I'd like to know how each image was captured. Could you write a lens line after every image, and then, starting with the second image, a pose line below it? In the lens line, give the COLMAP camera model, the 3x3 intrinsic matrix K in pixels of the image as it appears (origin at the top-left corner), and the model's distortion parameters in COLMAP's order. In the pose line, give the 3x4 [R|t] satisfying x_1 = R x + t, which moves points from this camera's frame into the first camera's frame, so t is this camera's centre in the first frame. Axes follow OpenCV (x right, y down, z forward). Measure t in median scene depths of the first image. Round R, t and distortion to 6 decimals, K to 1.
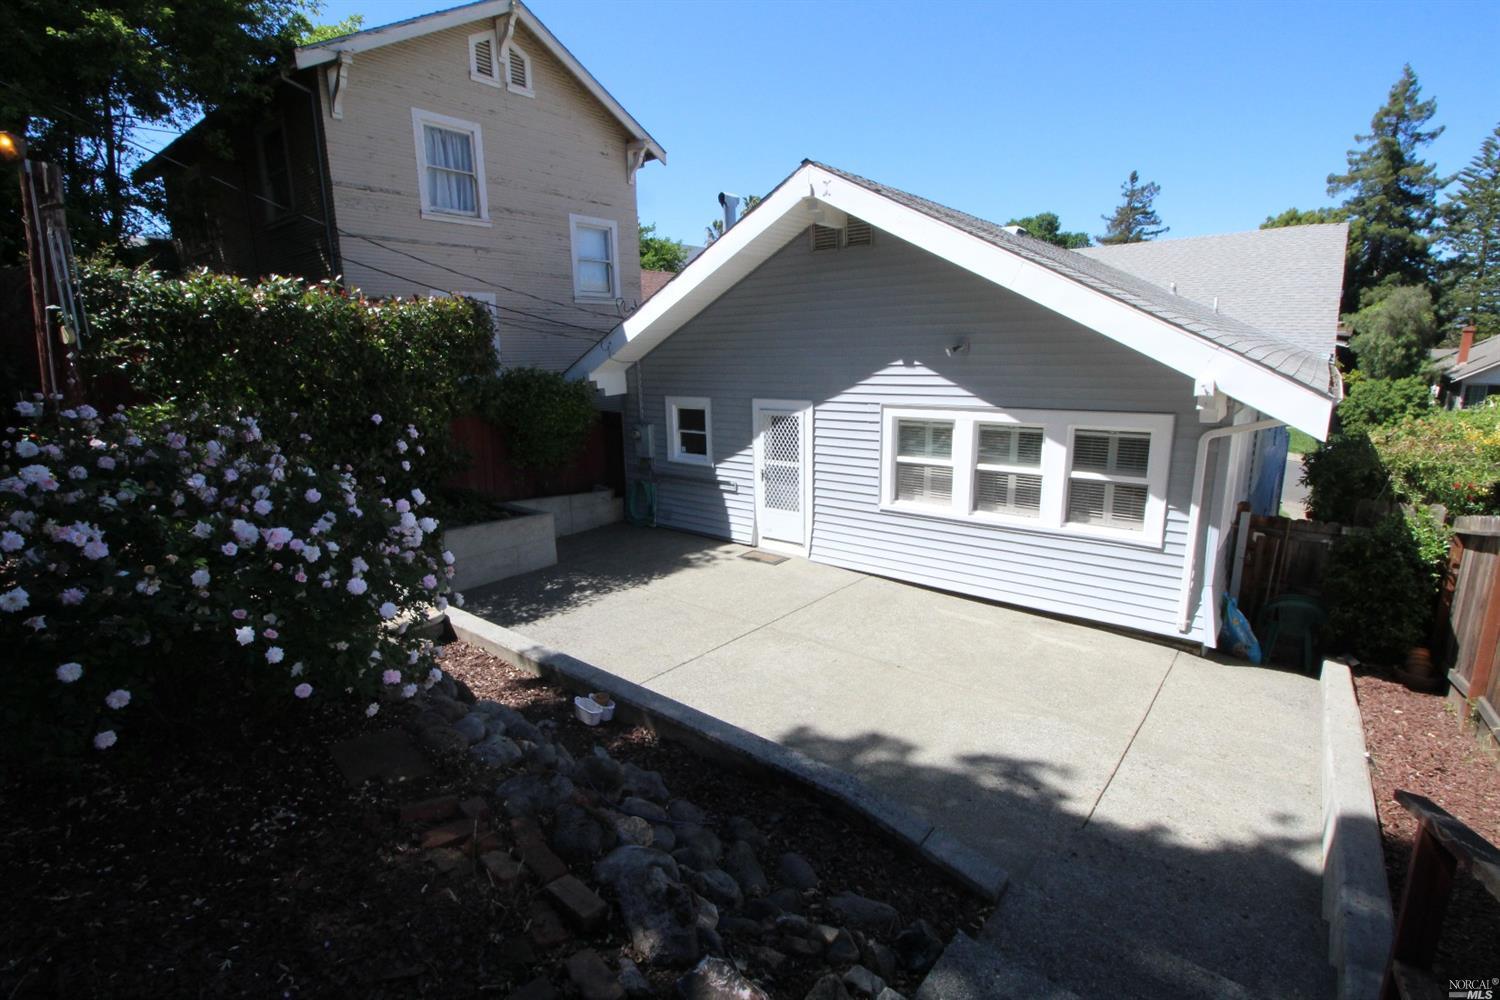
lens RADIAL K [[693.2, 0, 742.0], [0, 693.2, 496.1], [0, 0, 1]] dist [-0.004119, -0.008414]
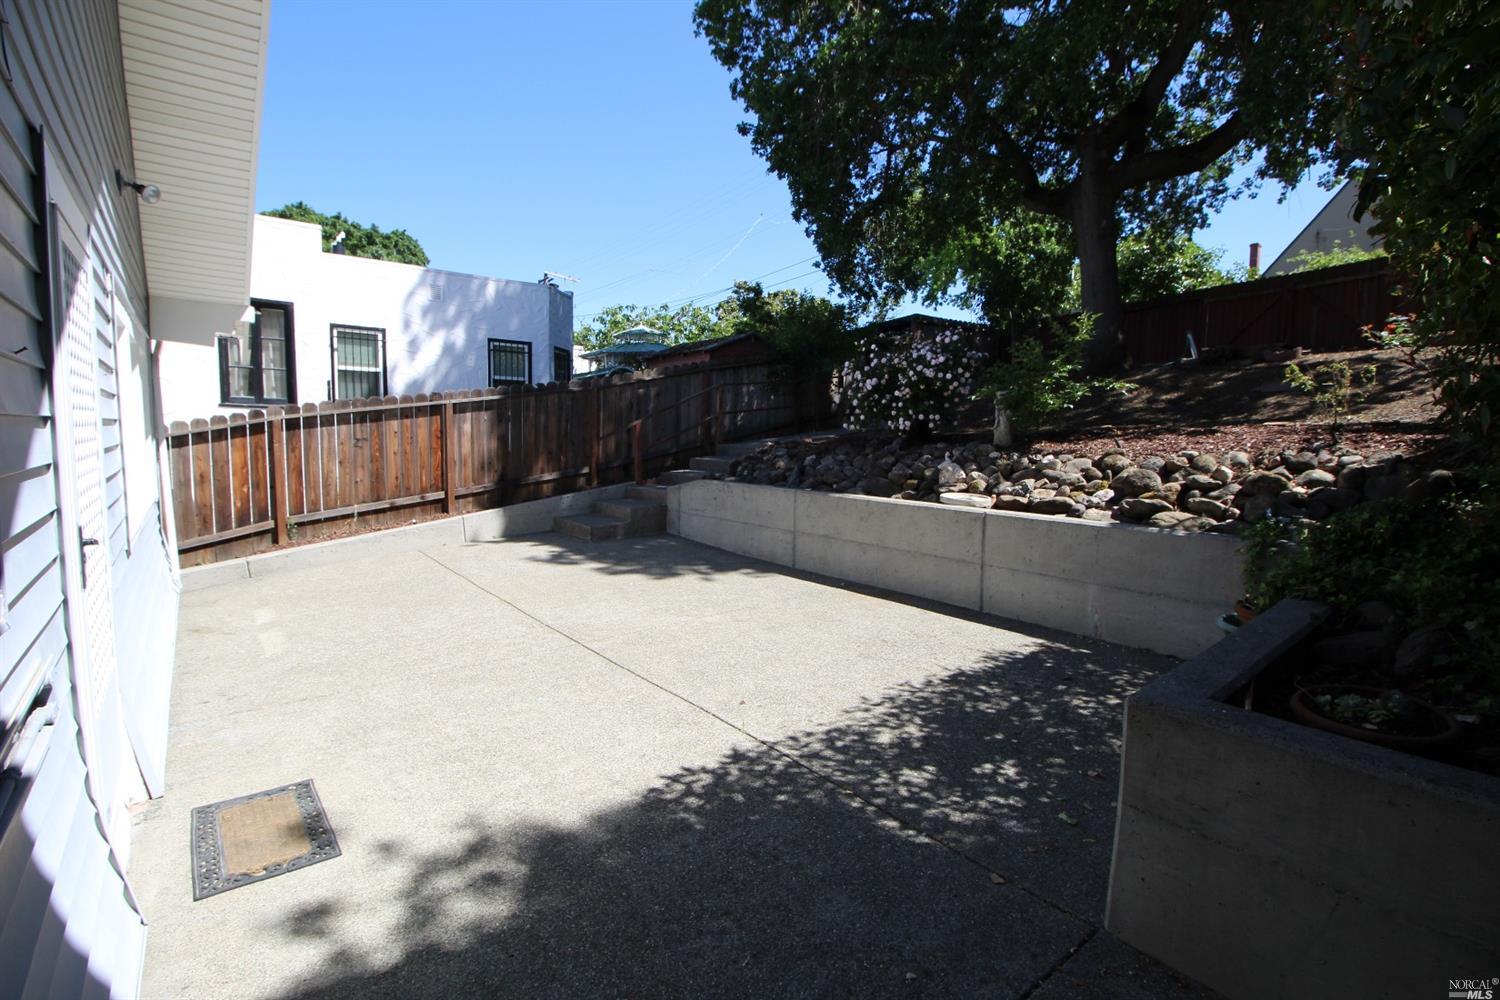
lens RADIAL K [[693.2, 0, 751.0], [0, 693.2, 499.9], [0, 0, 1]] dist [-0.004119, -0.008414]
pose [[-0.978718, -0.016765, 0.204524, -0.224361], [0.044520, 0.955573, 0.291373, -0.109153], [-0.200322, 0.294278, -0.934490, 1.340150]]
